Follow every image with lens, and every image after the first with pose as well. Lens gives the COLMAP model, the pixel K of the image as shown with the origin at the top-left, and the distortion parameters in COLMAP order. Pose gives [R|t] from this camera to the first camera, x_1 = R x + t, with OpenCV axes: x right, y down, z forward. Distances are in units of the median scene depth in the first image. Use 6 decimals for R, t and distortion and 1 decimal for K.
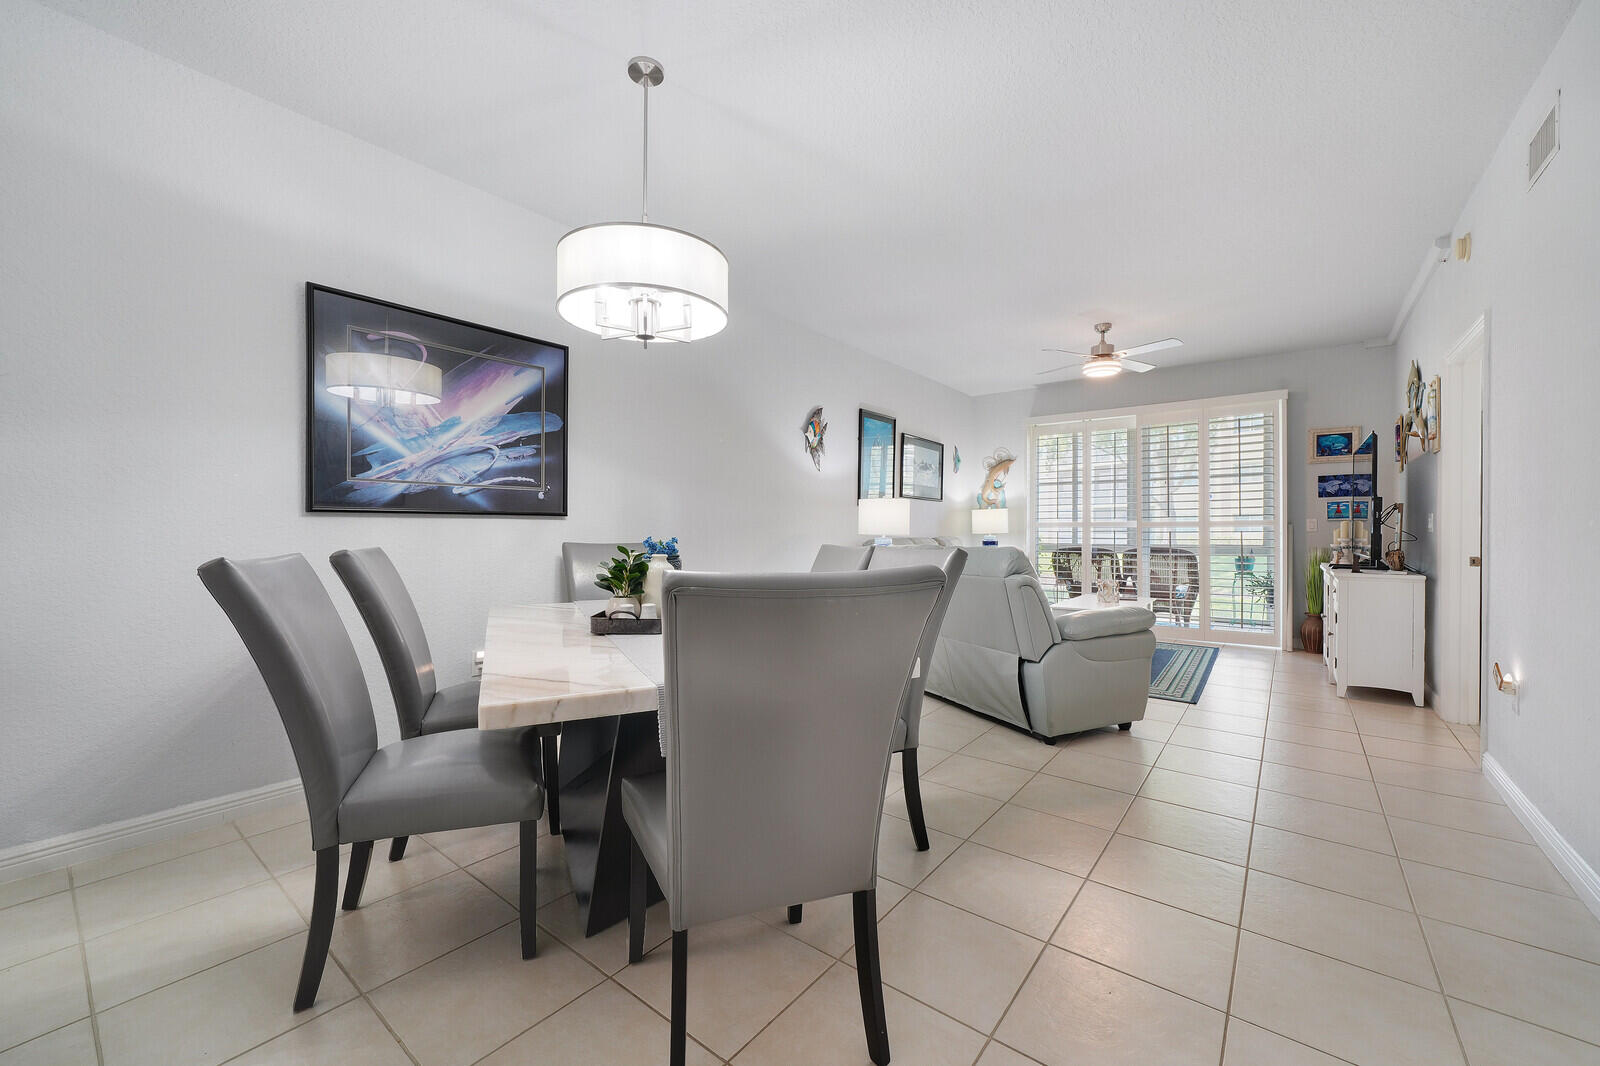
lens RADIAL K [[623.4, 0, 804.1], [0, 623.4, 536.2], [0, 0, 1]] dist [-0.000383, -0.000029]
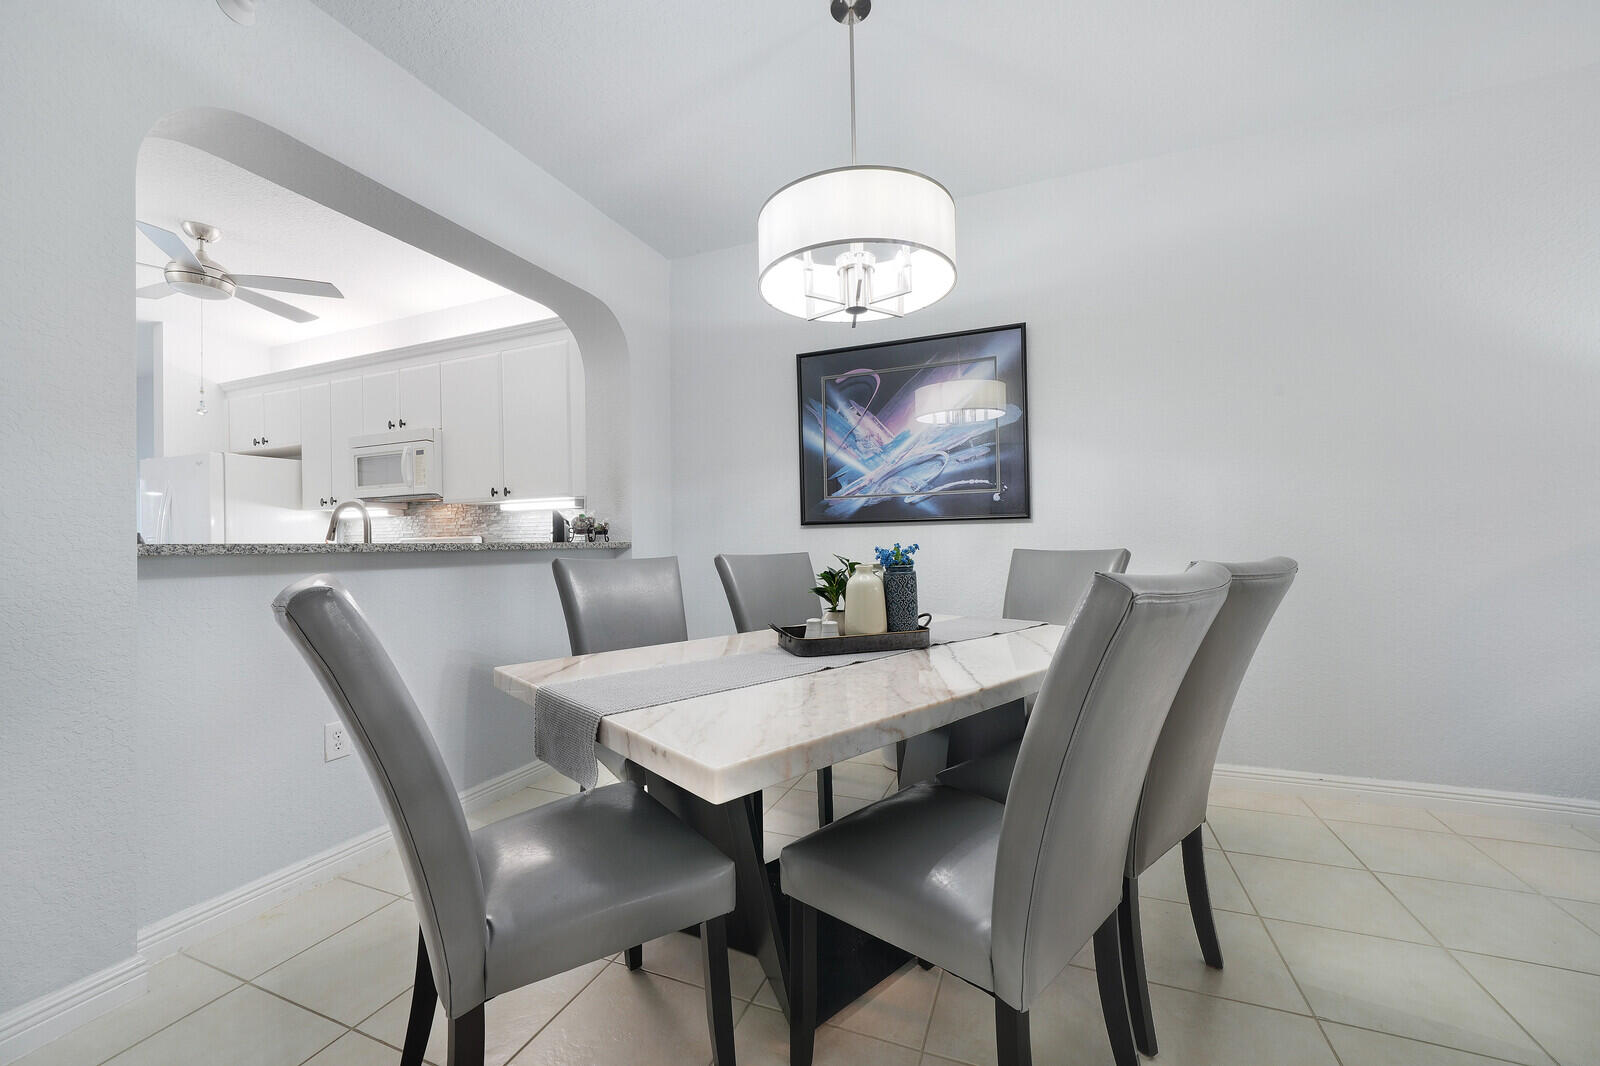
lens RADIAL K [[623.4, 0, 803.7], [0, 623.4, 532.7], [0, 0, 1]] dist [-0.000383, -0.000029]
pose [[0.285052, -0.015981, -0.958379, 0.409212], [0.009864, 0.999857, -0.013739, -0.004254], [0.958461, -0.005537, 0.285169, 0.525461]]
